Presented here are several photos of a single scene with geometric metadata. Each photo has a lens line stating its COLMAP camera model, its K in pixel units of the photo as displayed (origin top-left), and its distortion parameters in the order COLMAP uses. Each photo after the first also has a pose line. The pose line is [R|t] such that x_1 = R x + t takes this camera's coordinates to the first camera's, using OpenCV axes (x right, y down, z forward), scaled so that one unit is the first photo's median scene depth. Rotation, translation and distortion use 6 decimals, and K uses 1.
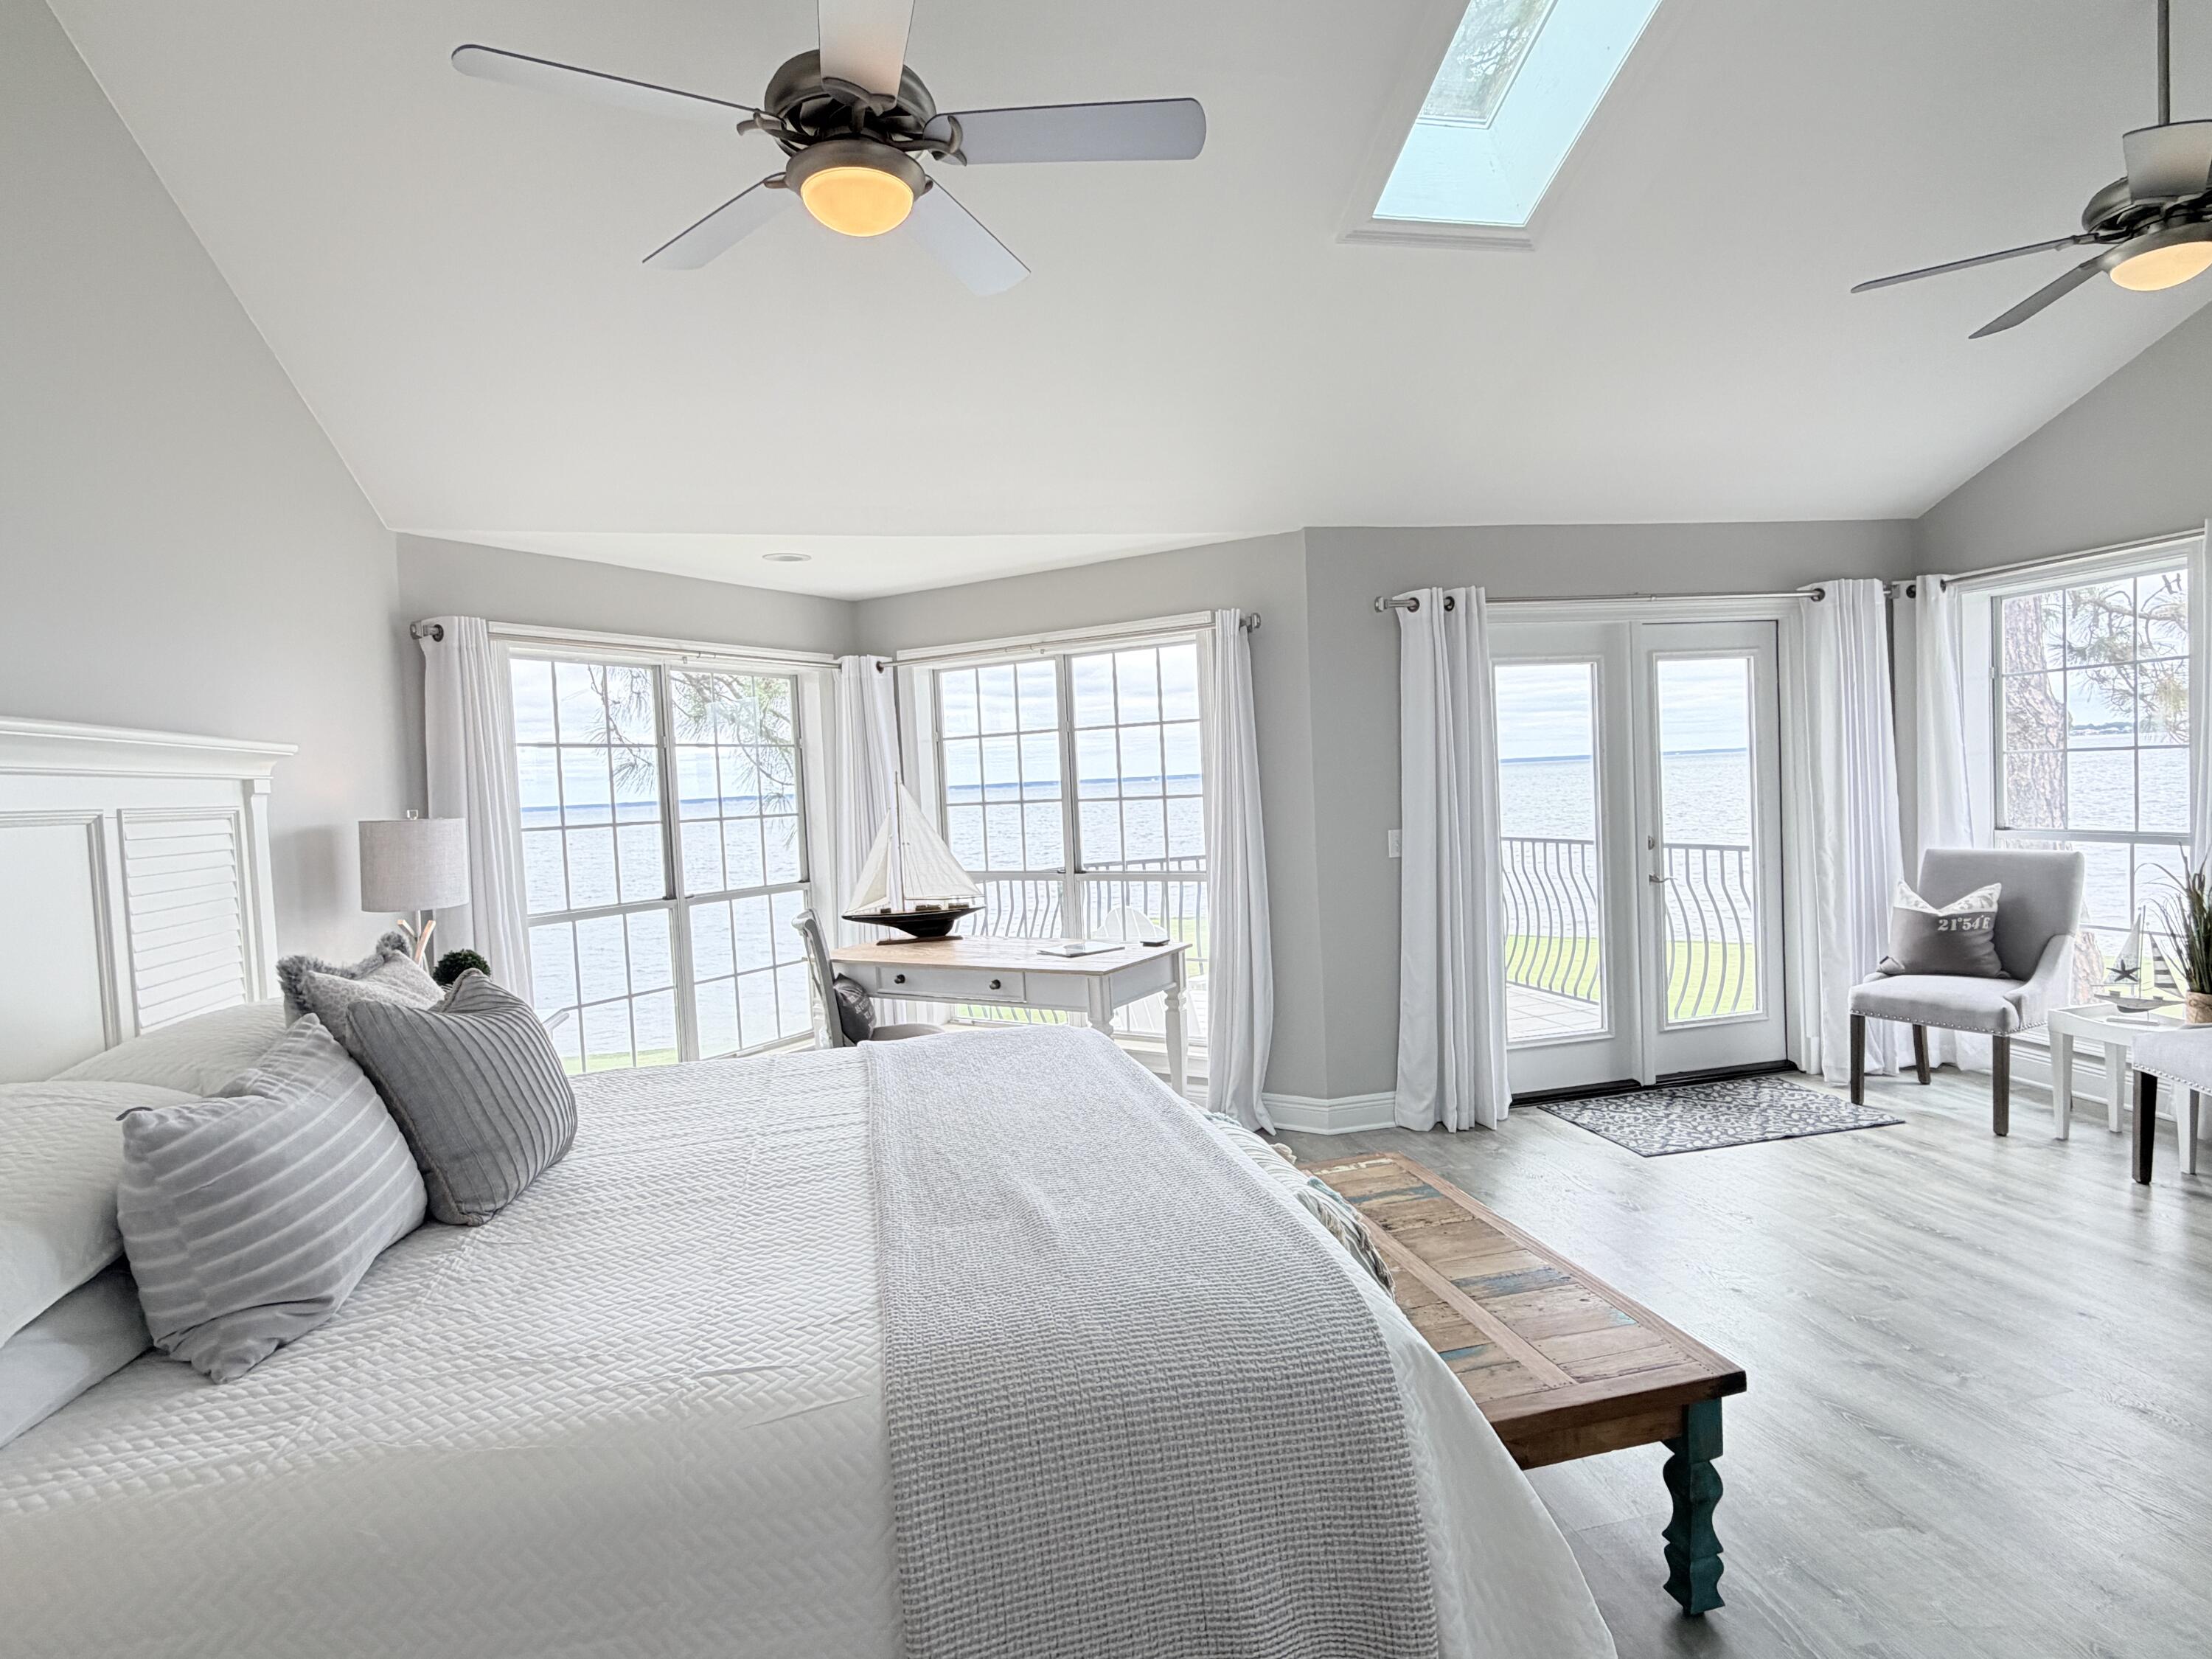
lens RADIAL K [[1160.0, 0, 1106.0], [0, 1160.0, 829.5], [0, 0, 1]] dist [-0.000508, -0.000032]
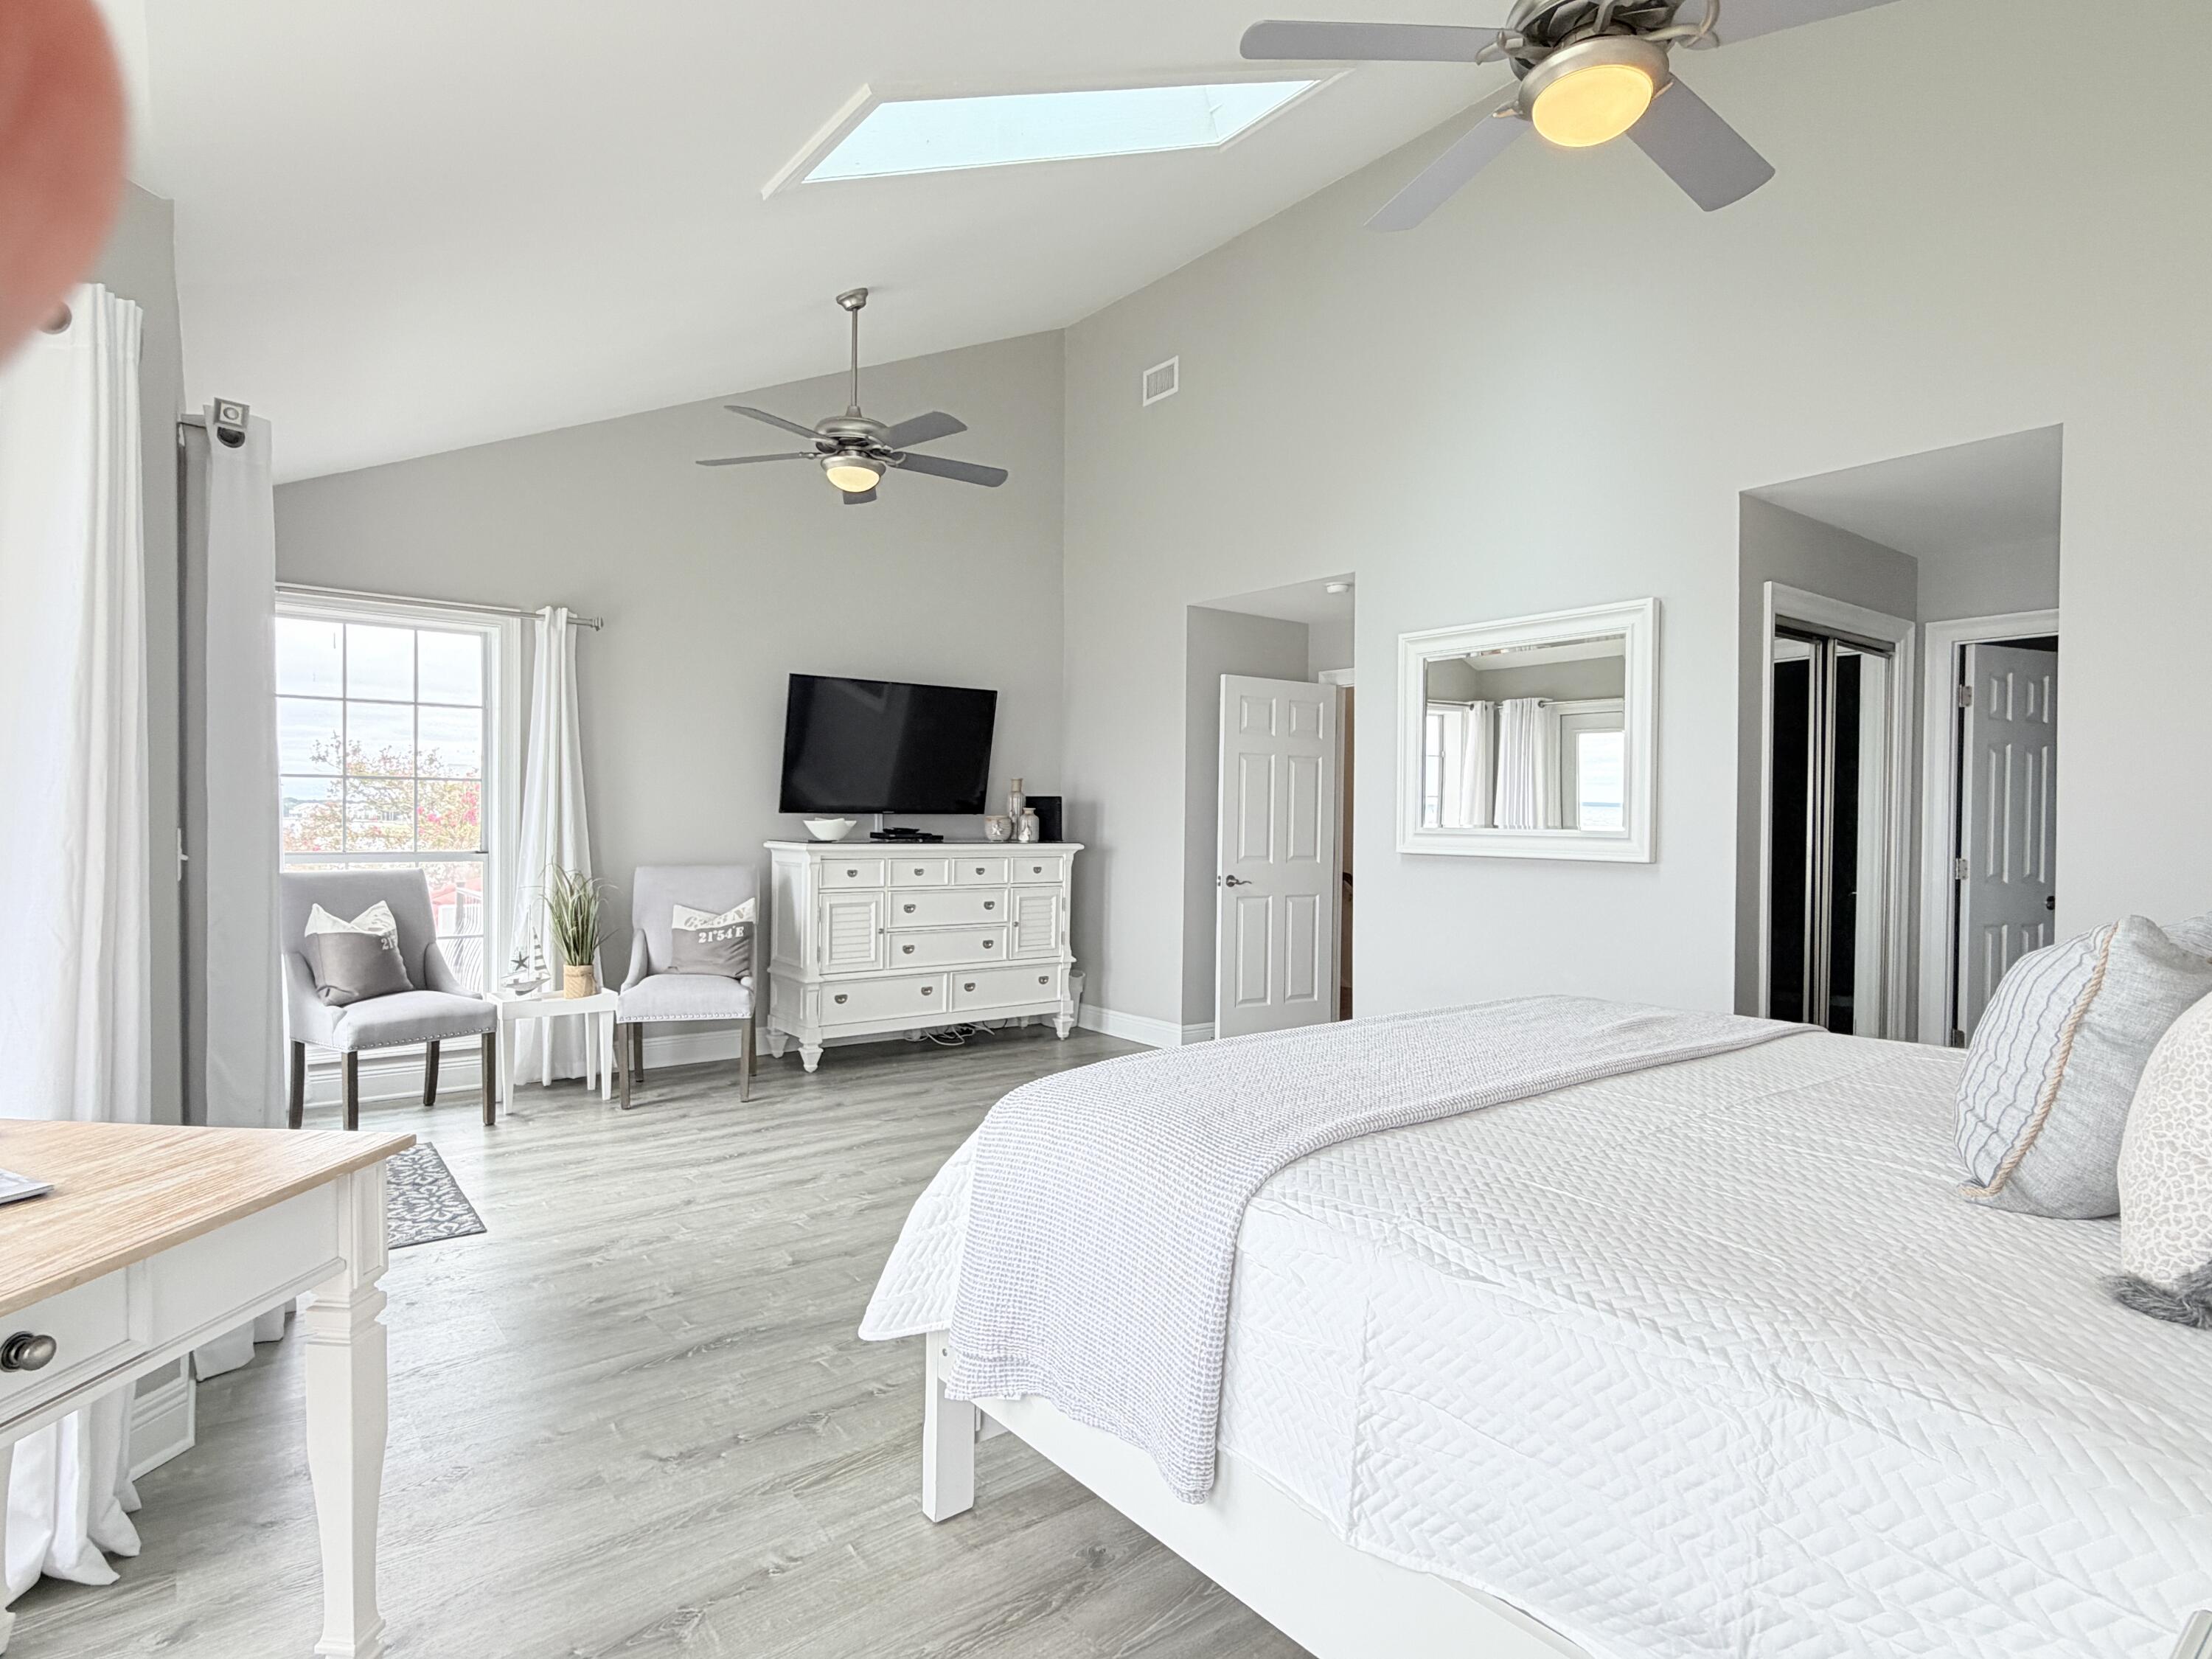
lens RADIAL K [[1192.3, 0, 1095.1], [0, 1192.3, 825.7], [0, 0, 1]] dist [0.002319, 0.001032]
pose [[-0.415839, 0.033774, 0.908811, -0.451284], [0.046575, 0.998790, -0.015806, 0.025756], [-0.908245, 0.035755, -0.416908, 0.864172]]
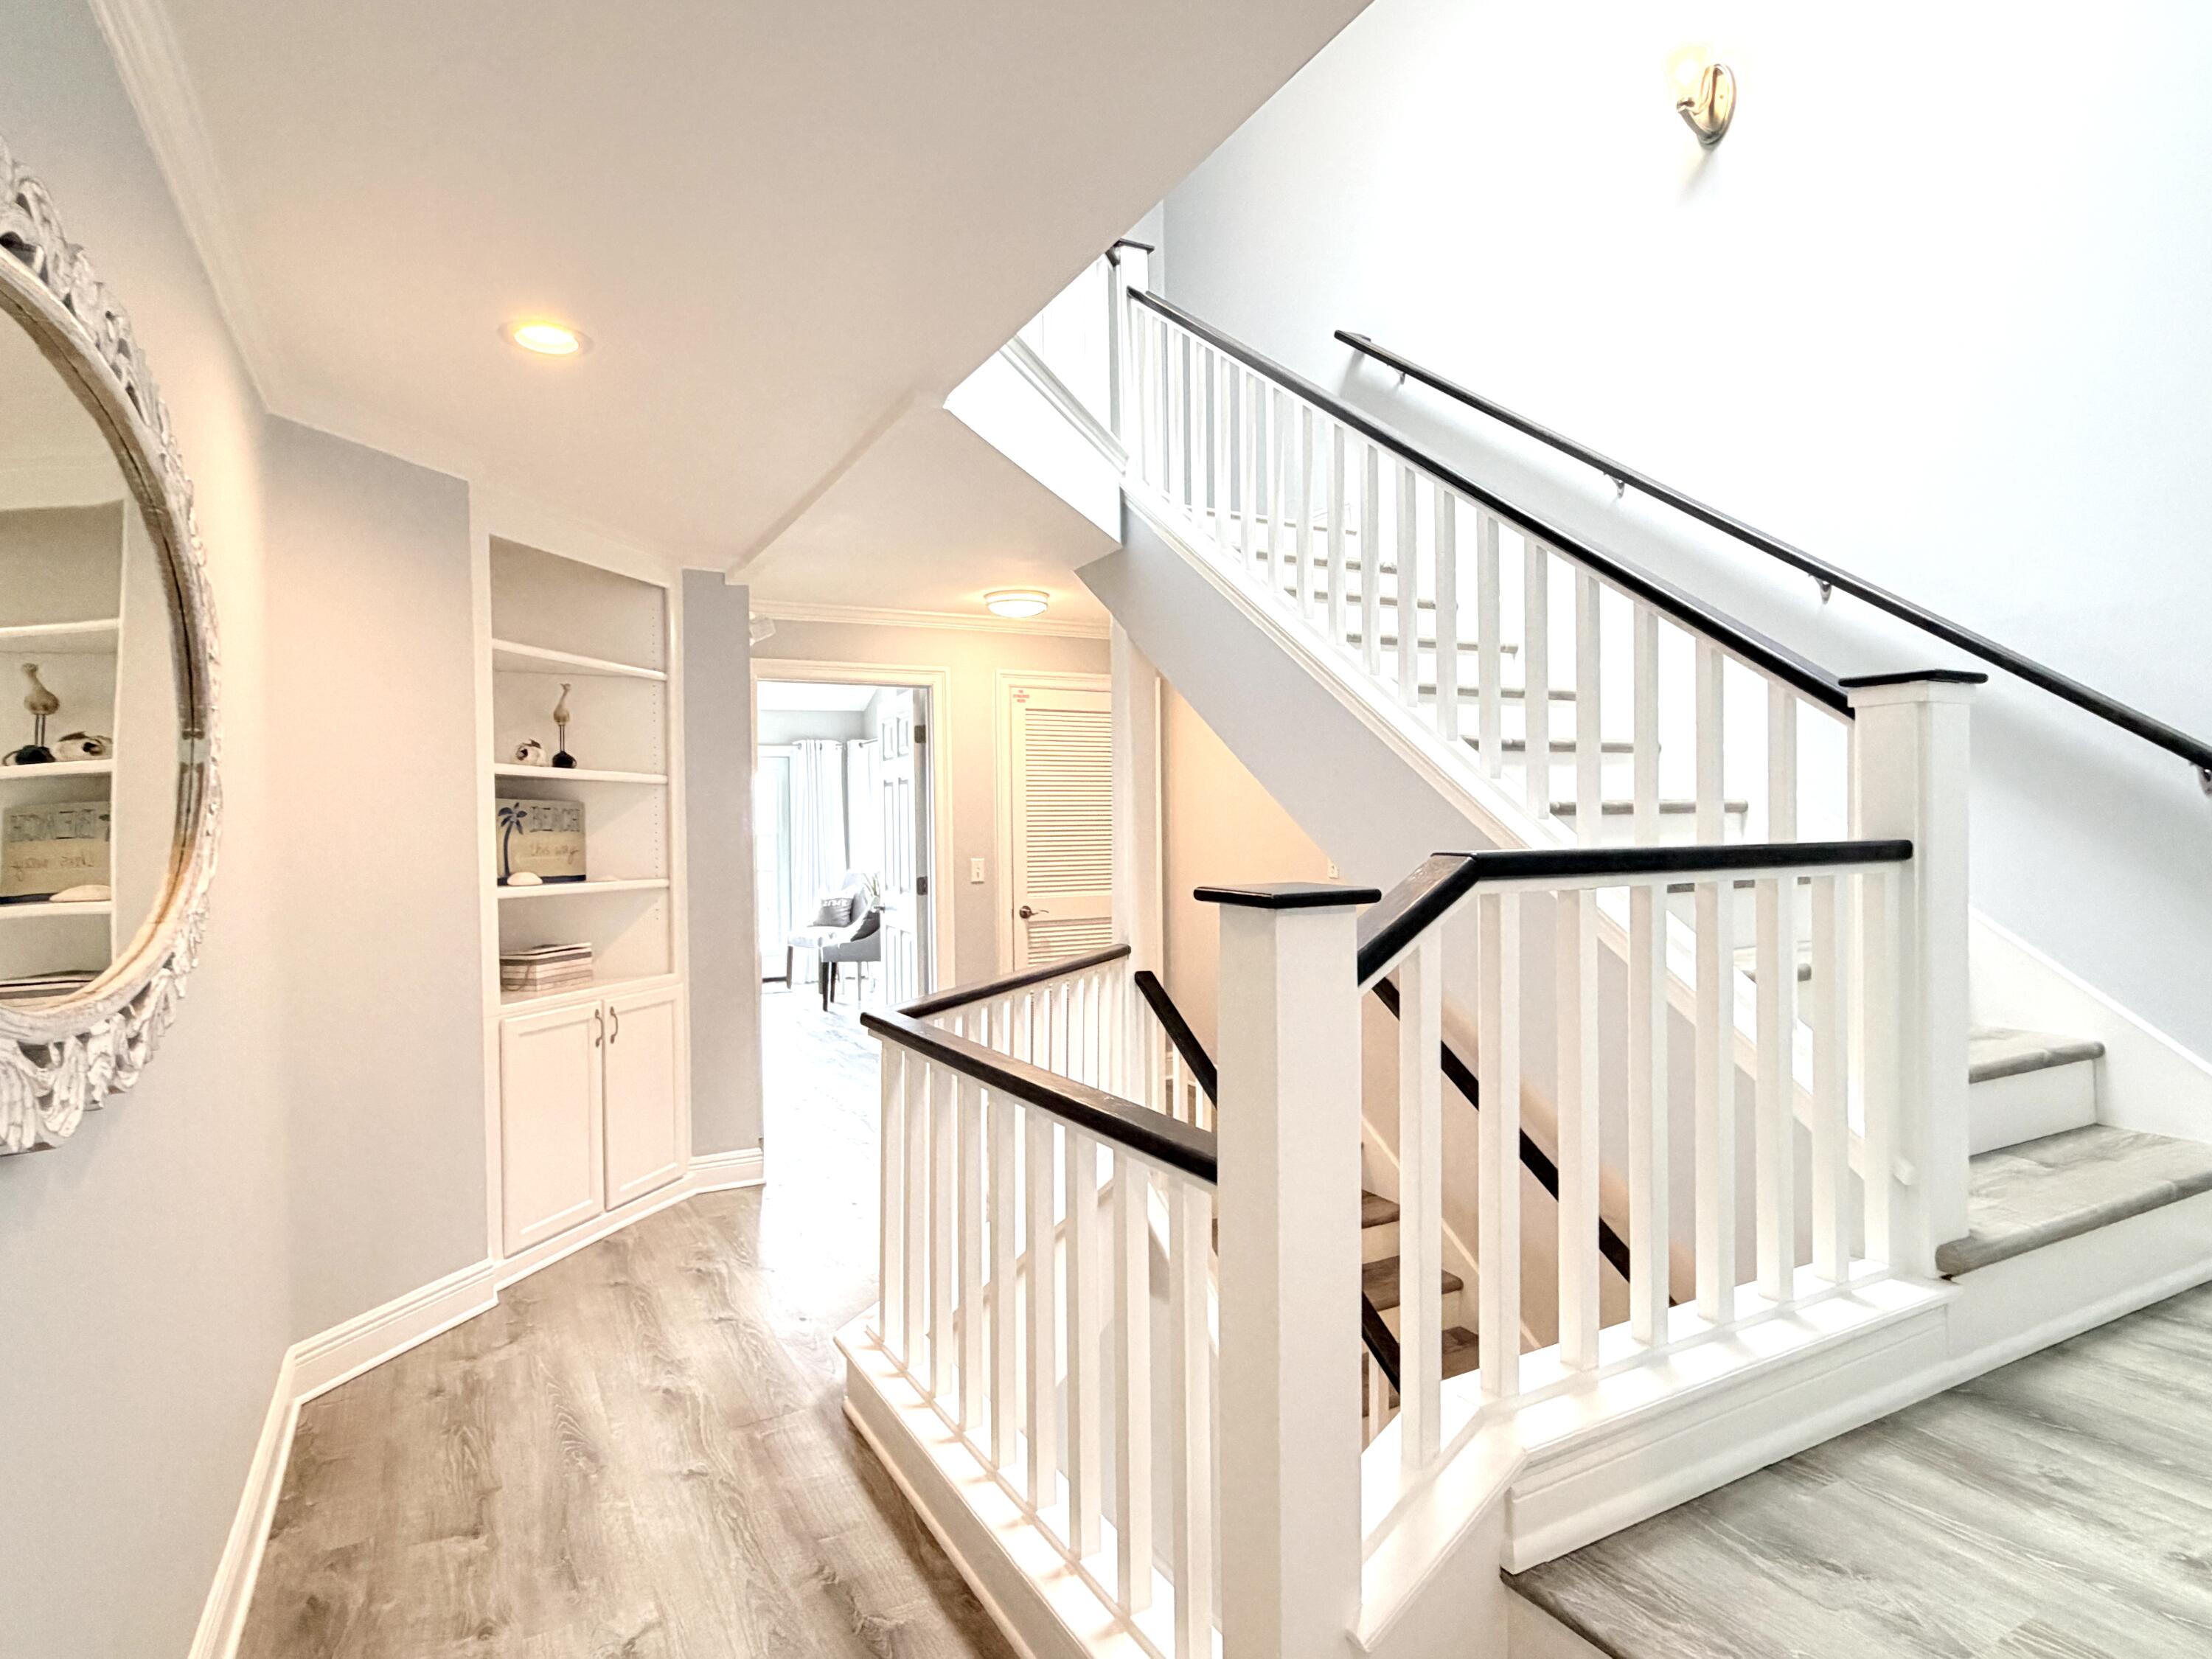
lens RADIAL K [[1192.3, 0, 1095.1], [0, 1192.3, 825.7], [0, 0, 1]] dist [0.002319, 0.001032]
pose [[0.964429, 0.033760, 0.262179, 0.613103], [-0.020026, 0.998292, -0.054880, 0.048768], [-0.263584, 0.047678, 0.963458, -1.266473]]
